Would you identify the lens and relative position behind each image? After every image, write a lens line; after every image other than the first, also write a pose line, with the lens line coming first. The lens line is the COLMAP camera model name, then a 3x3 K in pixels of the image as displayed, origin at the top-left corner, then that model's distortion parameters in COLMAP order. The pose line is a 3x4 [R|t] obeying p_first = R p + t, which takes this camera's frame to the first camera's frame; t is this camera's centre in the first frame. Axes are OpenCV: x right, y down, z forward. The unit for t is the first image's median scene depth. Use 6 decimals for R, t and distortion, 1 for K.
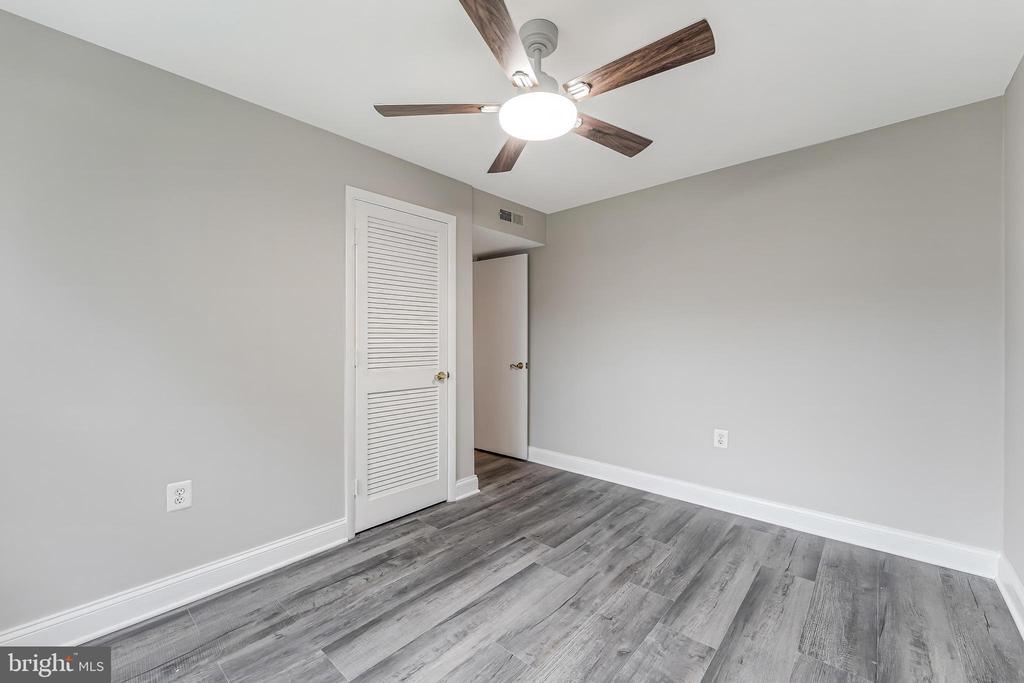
lens RADIAL K [[411.3, 0, 509.8], [0, 411.3, 342.4], [0, 0, 1]] dist [0.001014, -0.000973]
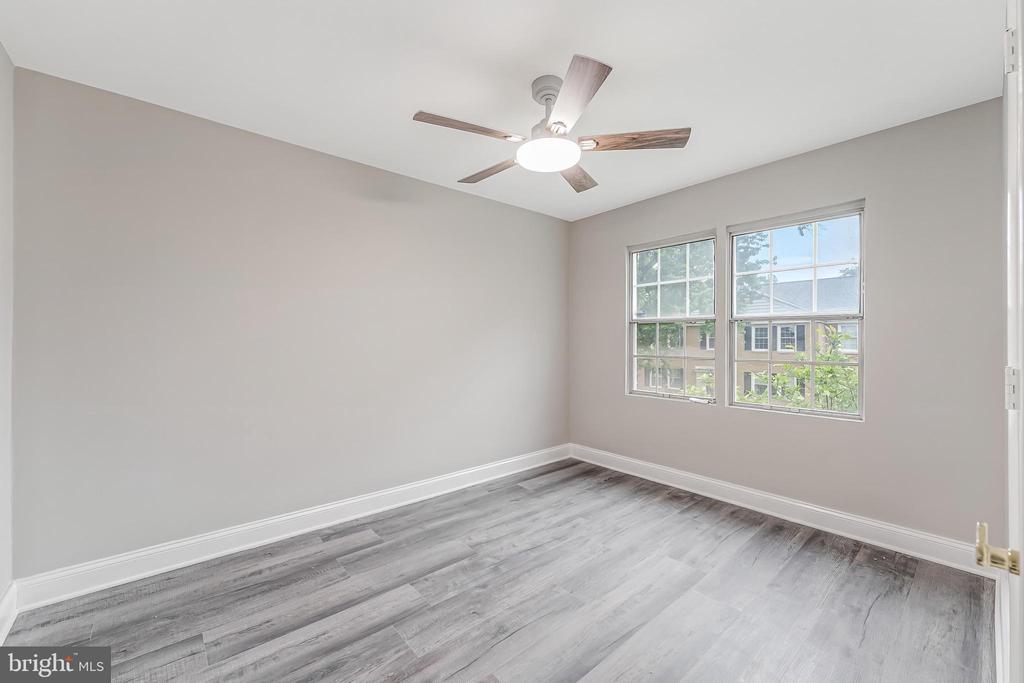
lens RADIAL K [[411.3, 0, 510.6], [0, 411.3, 338.1], [0, 0, 1]] dist [0.001014, -0.000973]
pose [[-0.991998, 0.004856, 0.126160, 0.020076], [0.005203, 0.999984, 0.002423, -0.009328], [-0.126146, 0.003060, -0.992007, 1.742510]]
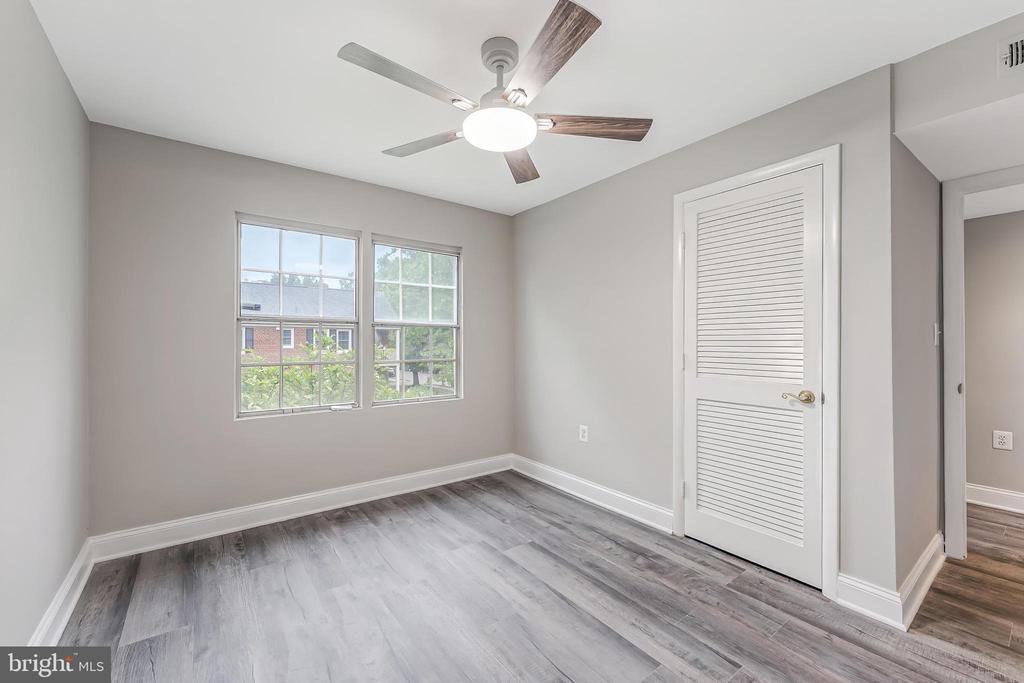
lens RADIAL K [[411.3, 0, 521.0], [0, 411.3, 345.4], [0, 0, 1]] dist [0.001014, -0.000973]
pose [[-0.174047, 0.008648, -0.984699, 0.853035], [-0.010055, 0.999894, 0.010558, -0.007523], [0.984686, 0.011739, -0.173942, 0.967720]]
